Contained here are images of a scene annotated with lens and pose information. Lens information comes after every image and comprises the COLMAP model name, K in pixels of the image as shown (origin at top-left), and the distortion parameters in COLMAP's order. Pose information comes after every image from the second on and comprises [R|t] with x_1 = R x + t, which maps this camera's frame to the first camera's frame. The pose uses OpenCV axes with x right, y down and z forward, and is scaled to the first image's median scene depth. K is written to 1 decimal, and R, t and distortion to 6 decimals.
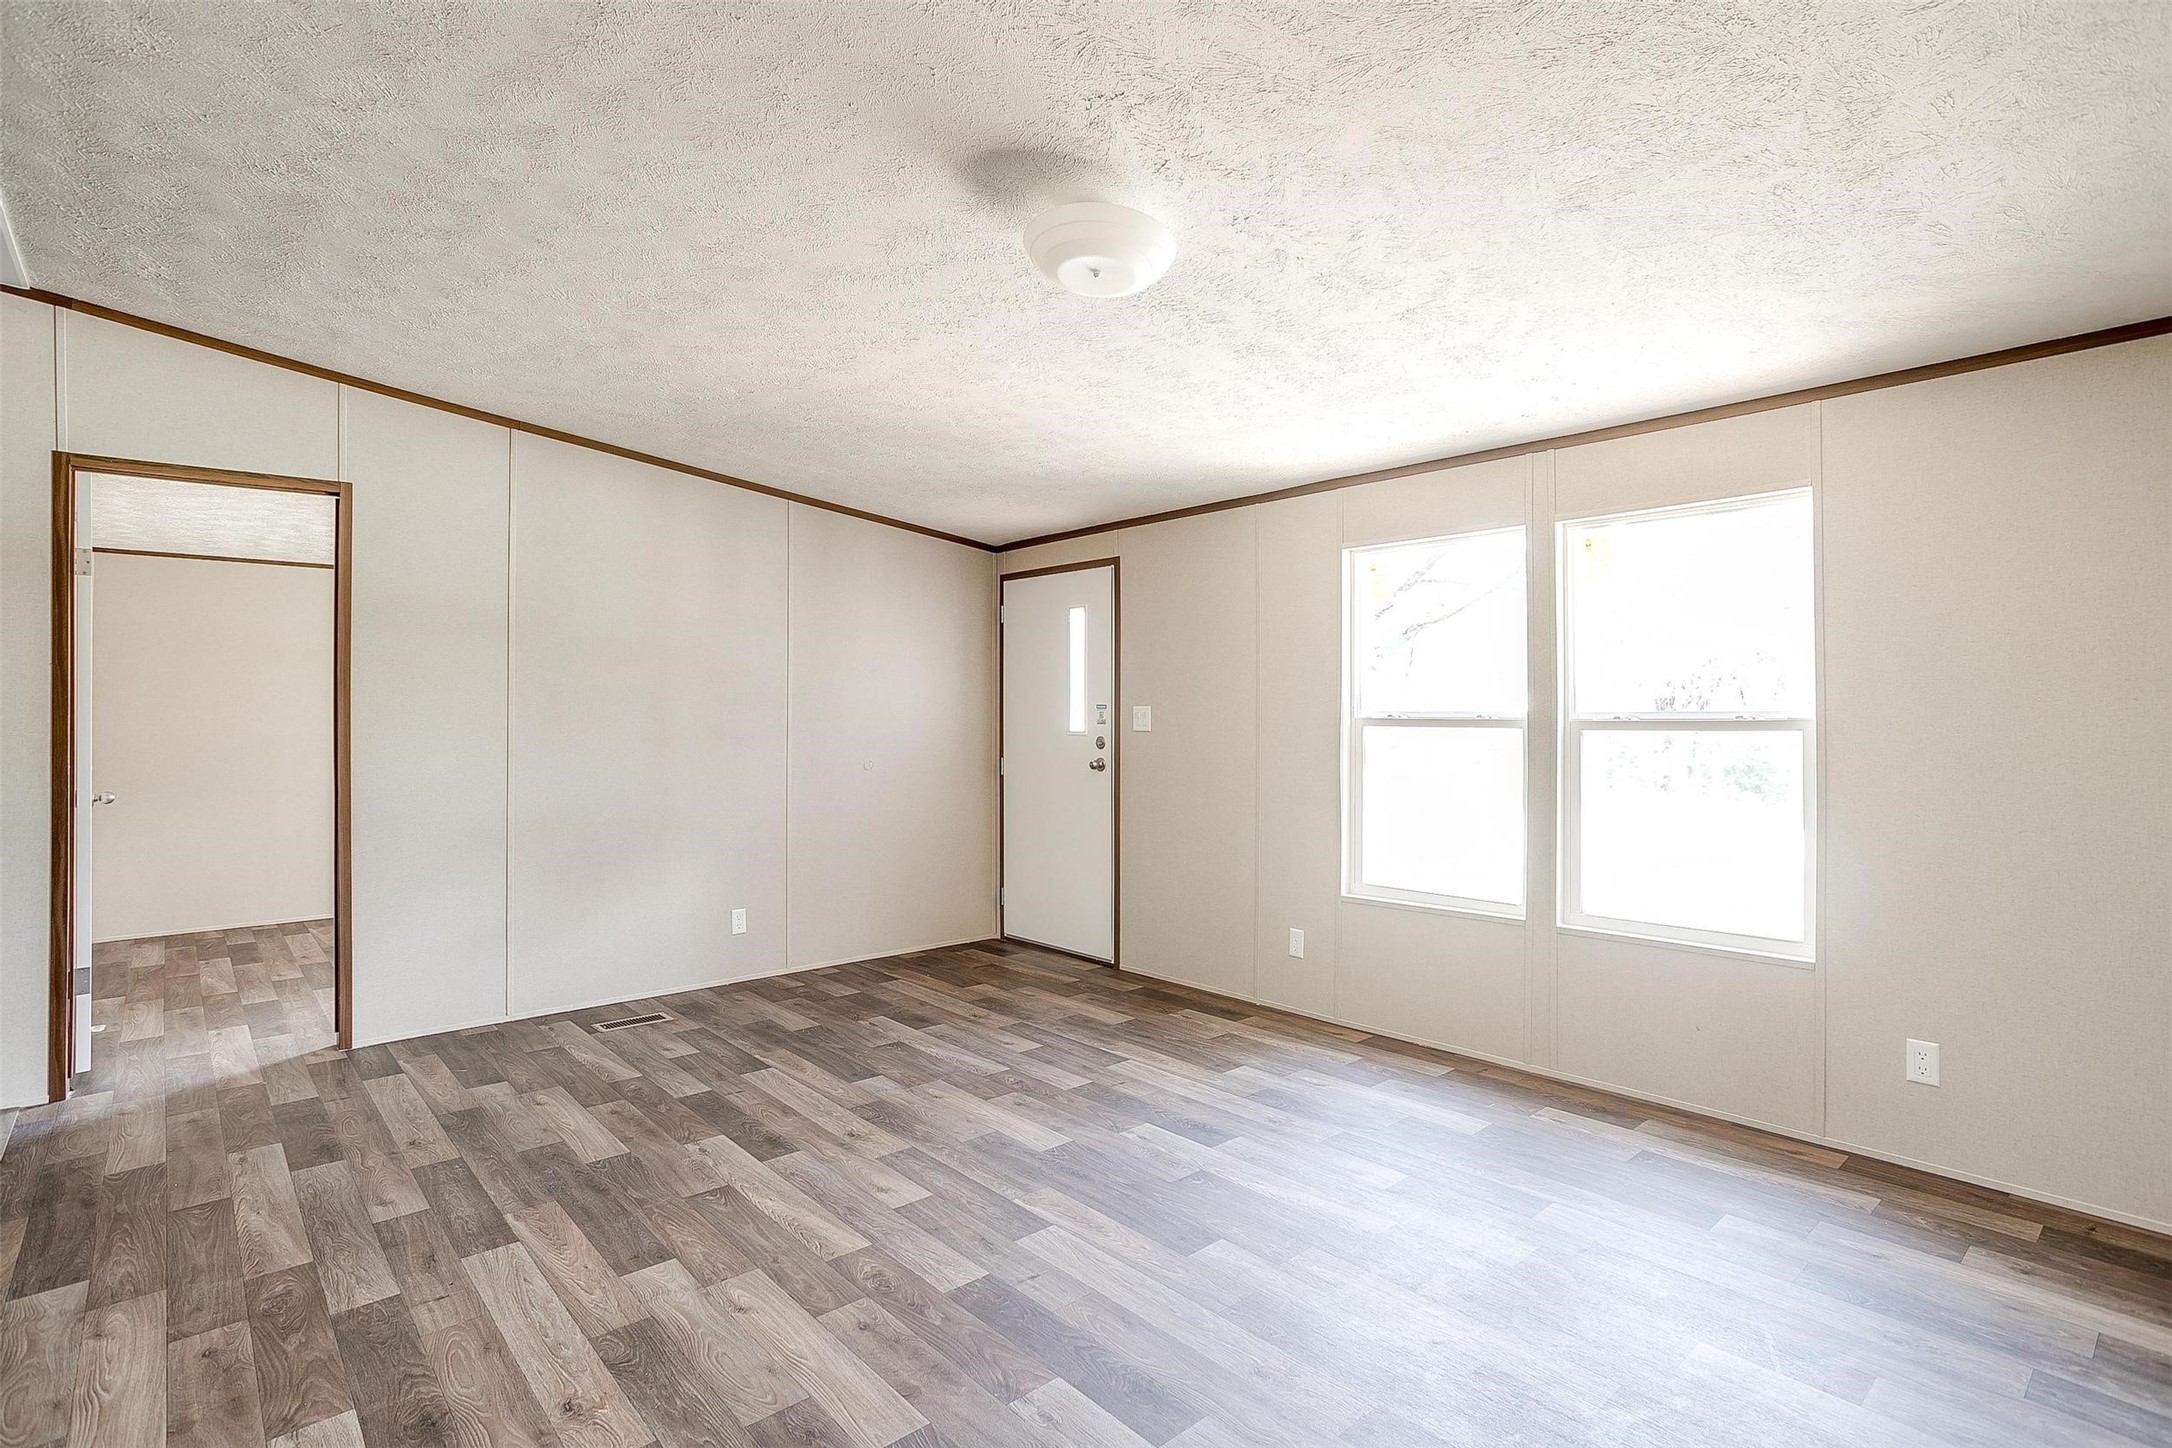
lens RADIAL K [[1064.5, 0, 1086.8], [0, 1064.5, 726.5], [0, 0, 1]] dist [-0.034532, 0.018859]
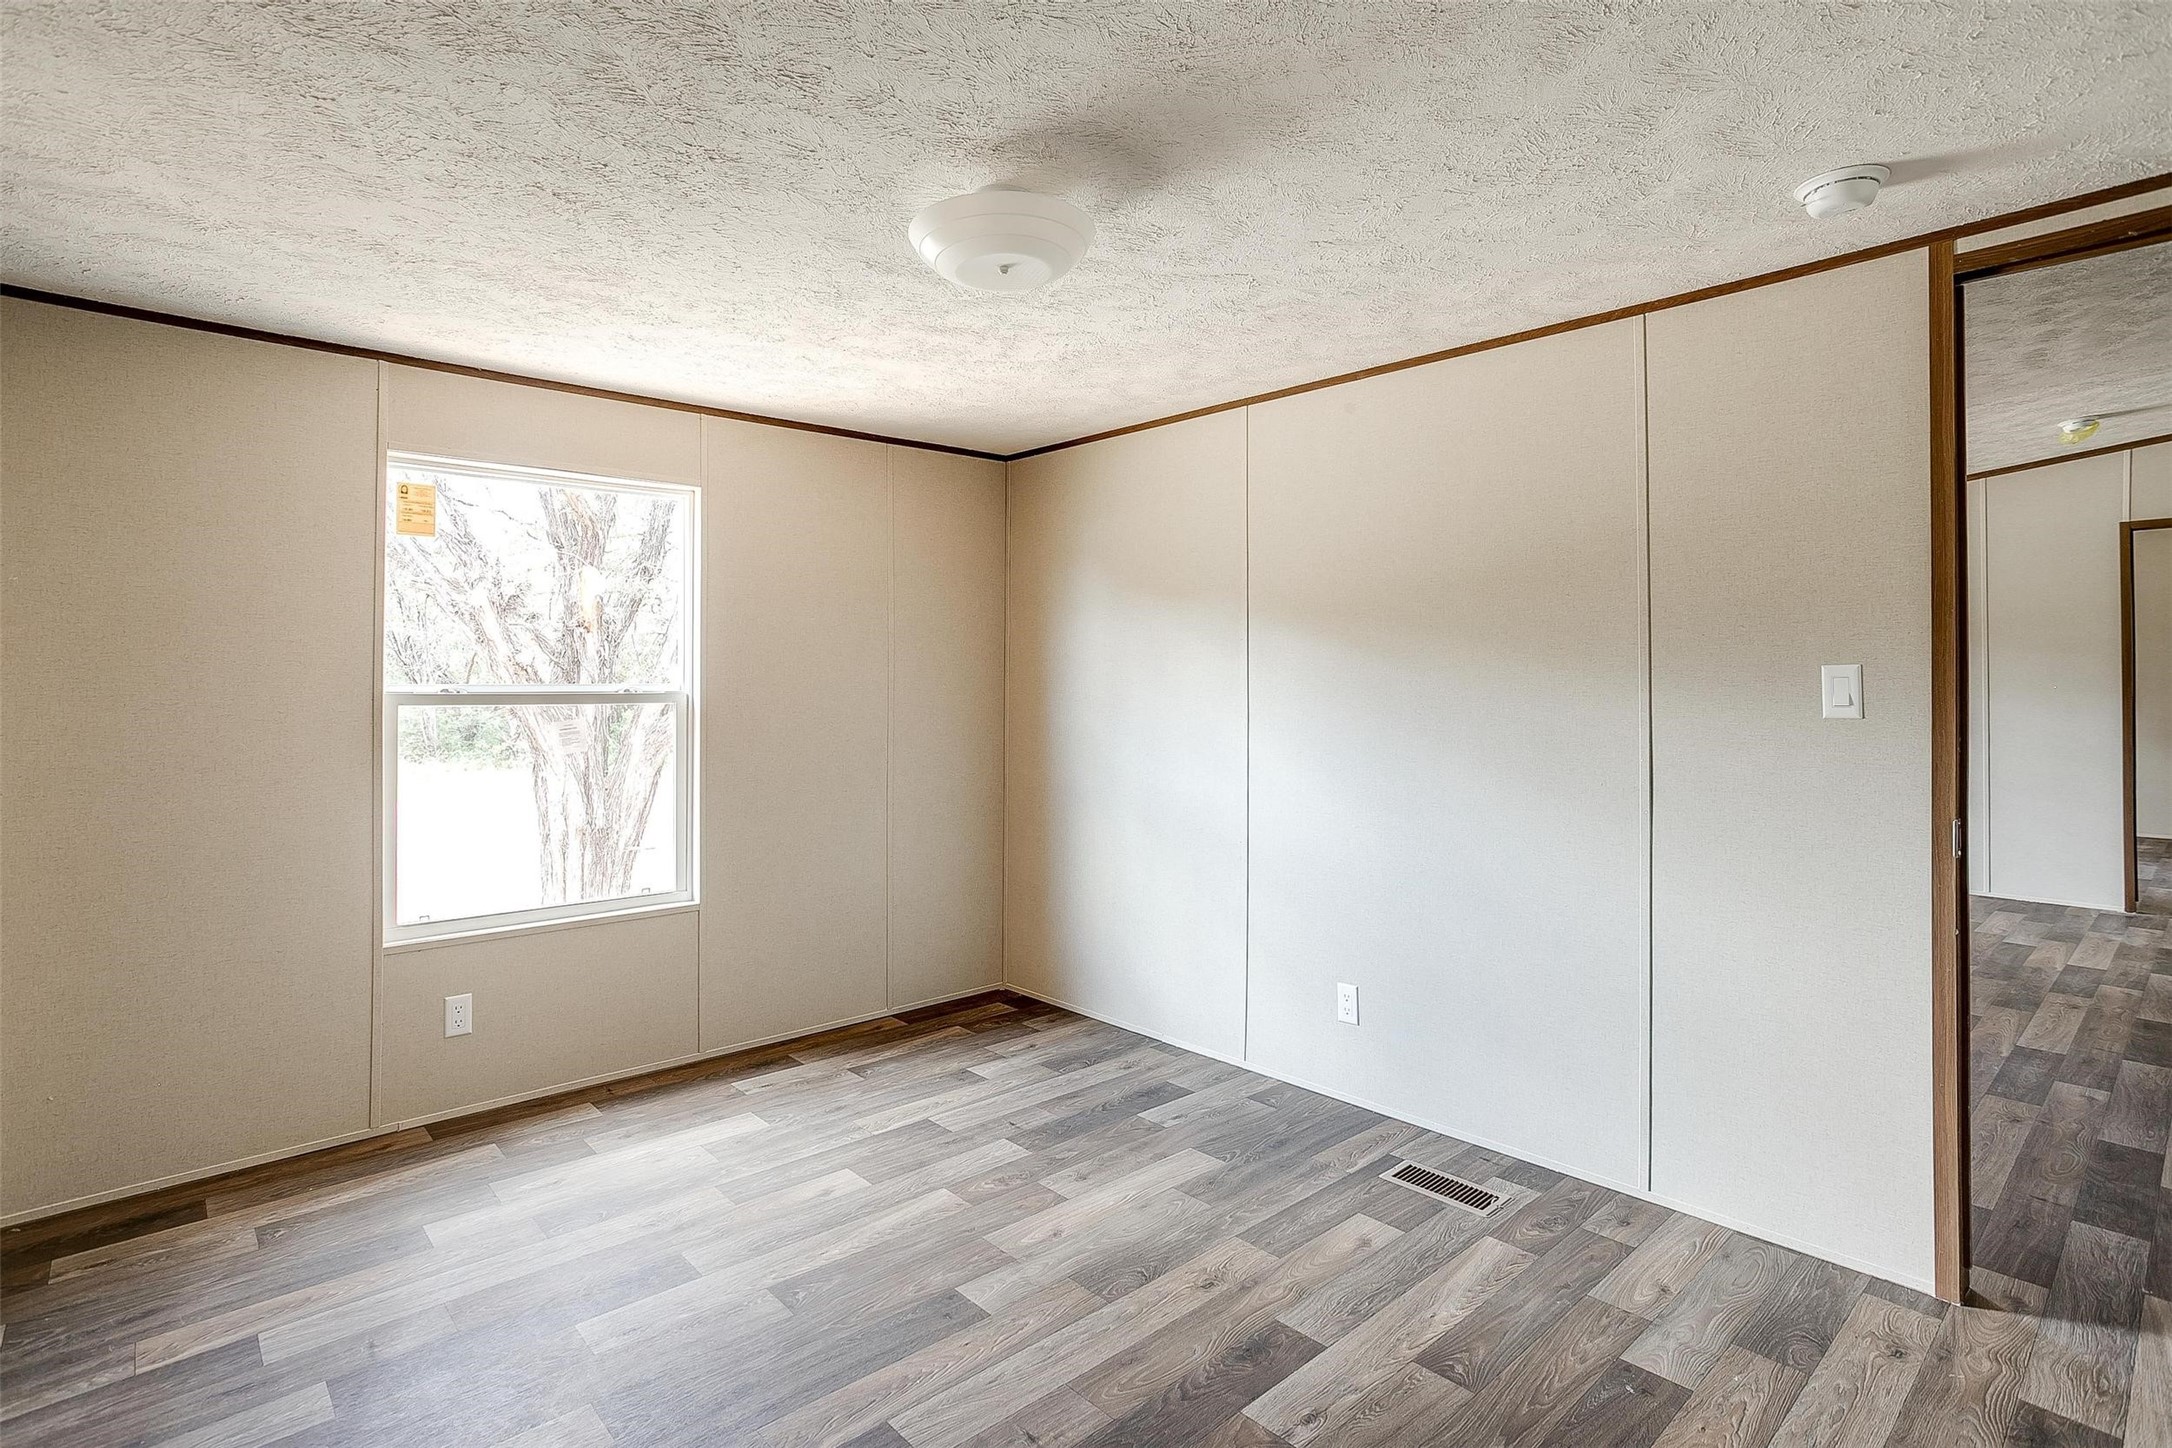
lens RADIAL K [[1064.5, 0, 1089.9], [0, 1064.5, 673.7], [0, 0, 1]] dist [-0.034532, 0.018859]
pose [[-0.015533, 0.017915, 0.999719, -0.608637], [0.012274, 0.999768, -0.017726, -0.002743], [-0.999804, 0.011995, -0.015750, 0.720809]]
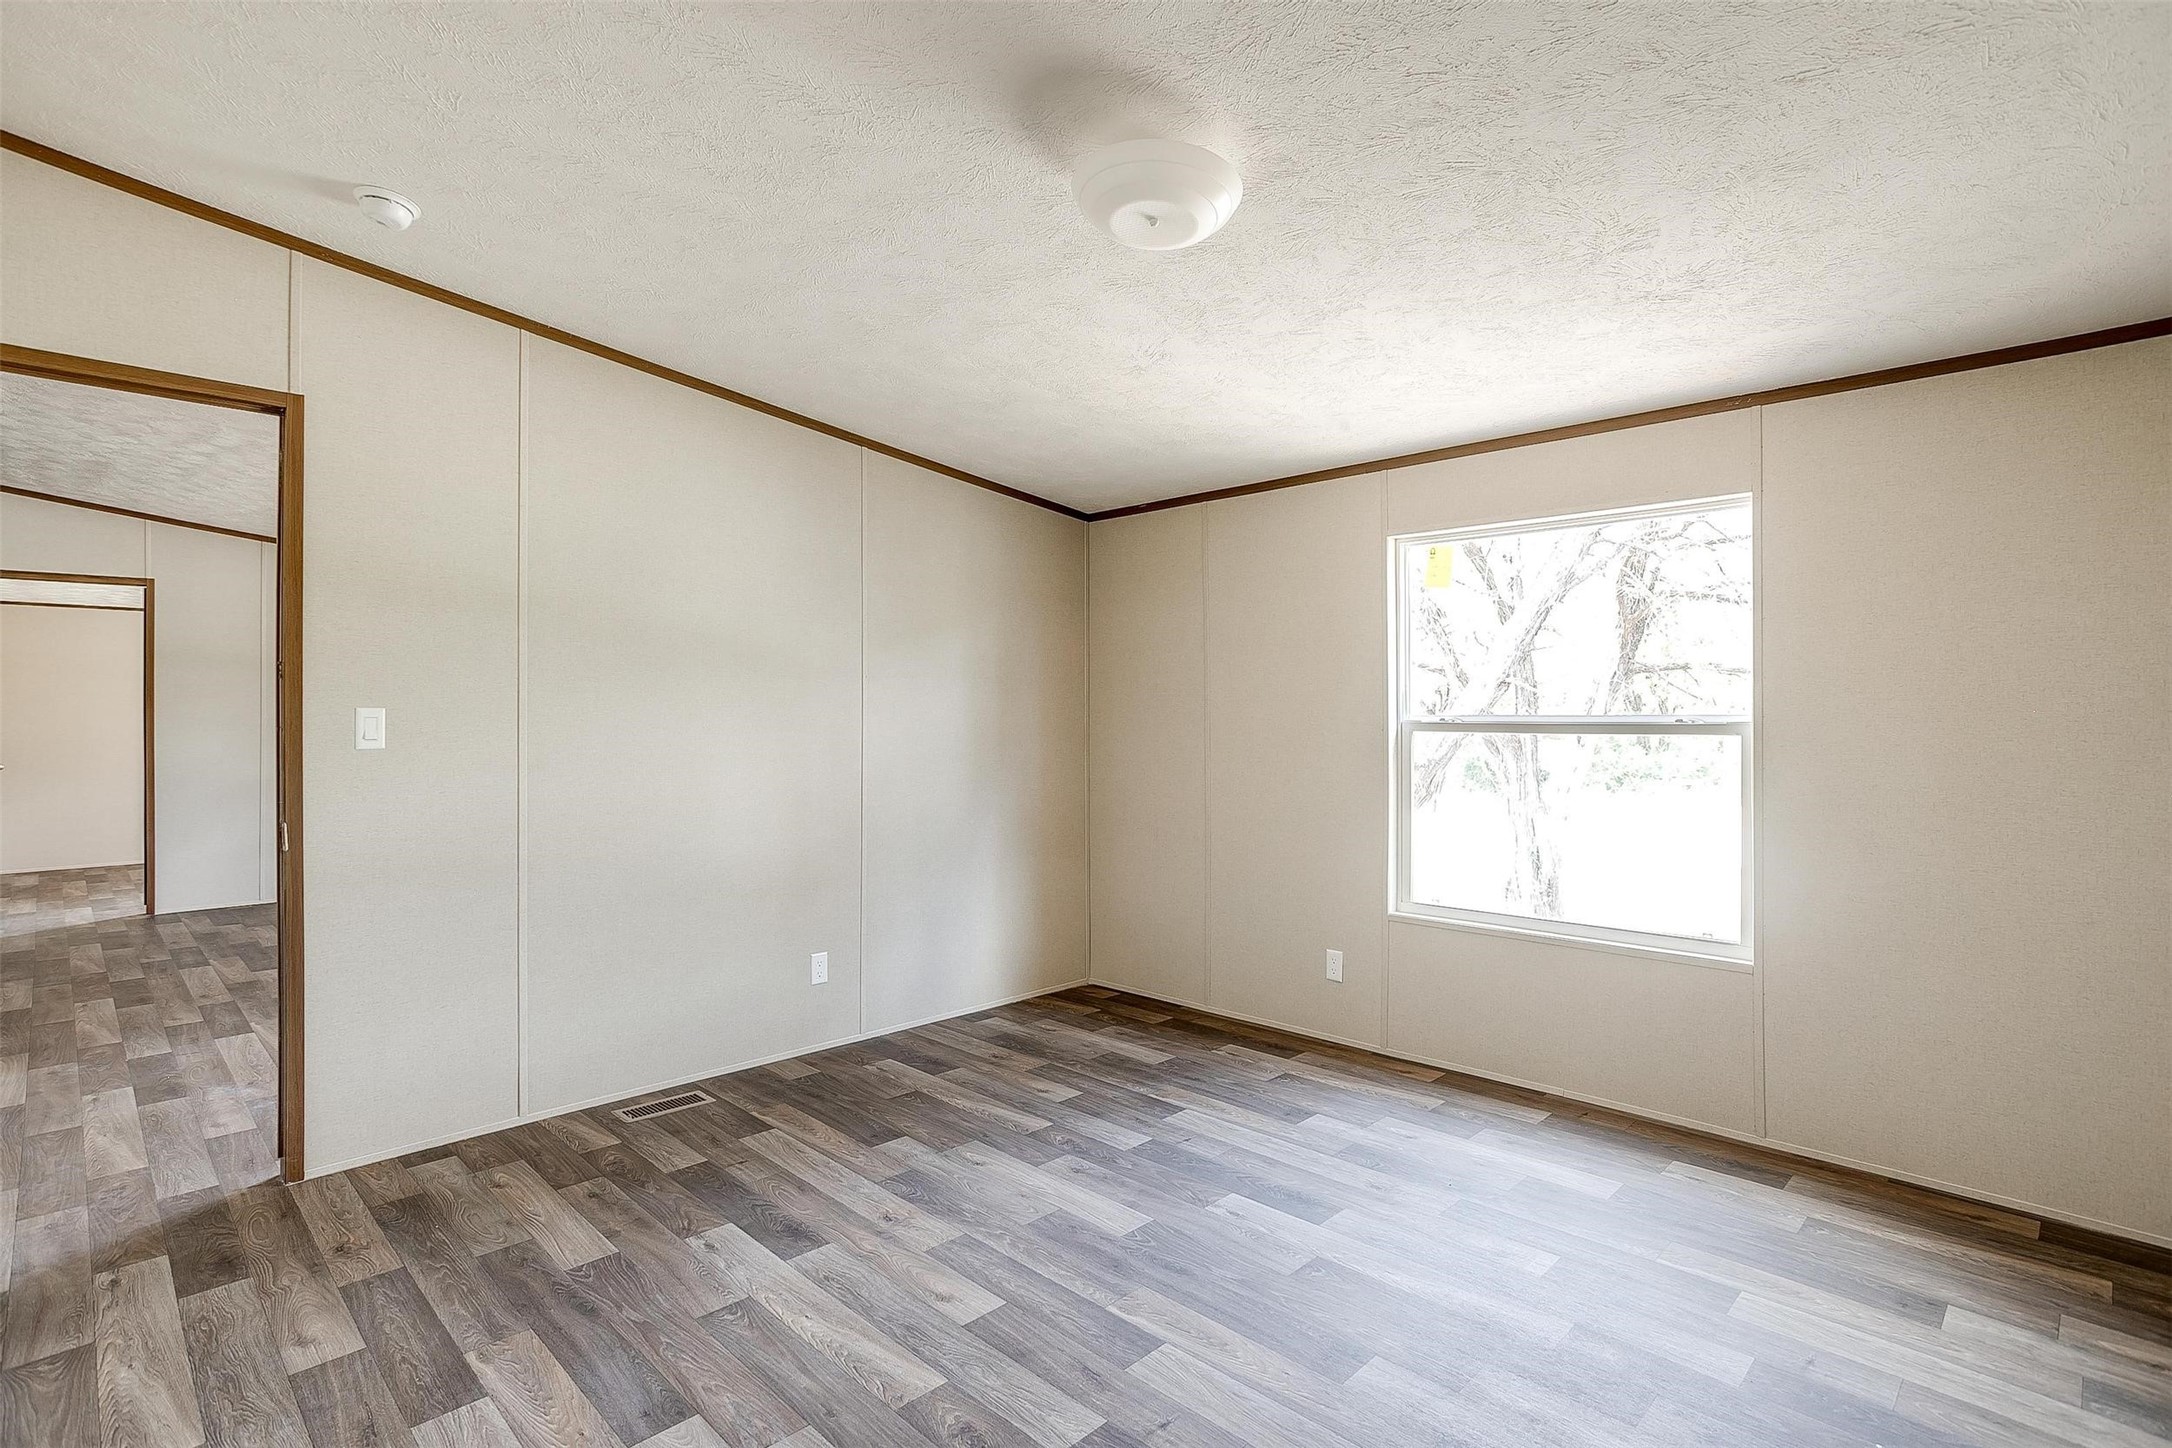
lens RADIAL K [[1064.5, 0, 1088.0], [0, 1064.5, 704.4], [0, 0, 1]] dist [-0.034532, 0.018859]
pose [[0.998117, 0.003606, 0.061225, -0.116011], [-0.002303, 0.999770, -0.021344, -0.002501], [-0.061288, 0.021163, 0.997896, 0.149061]]
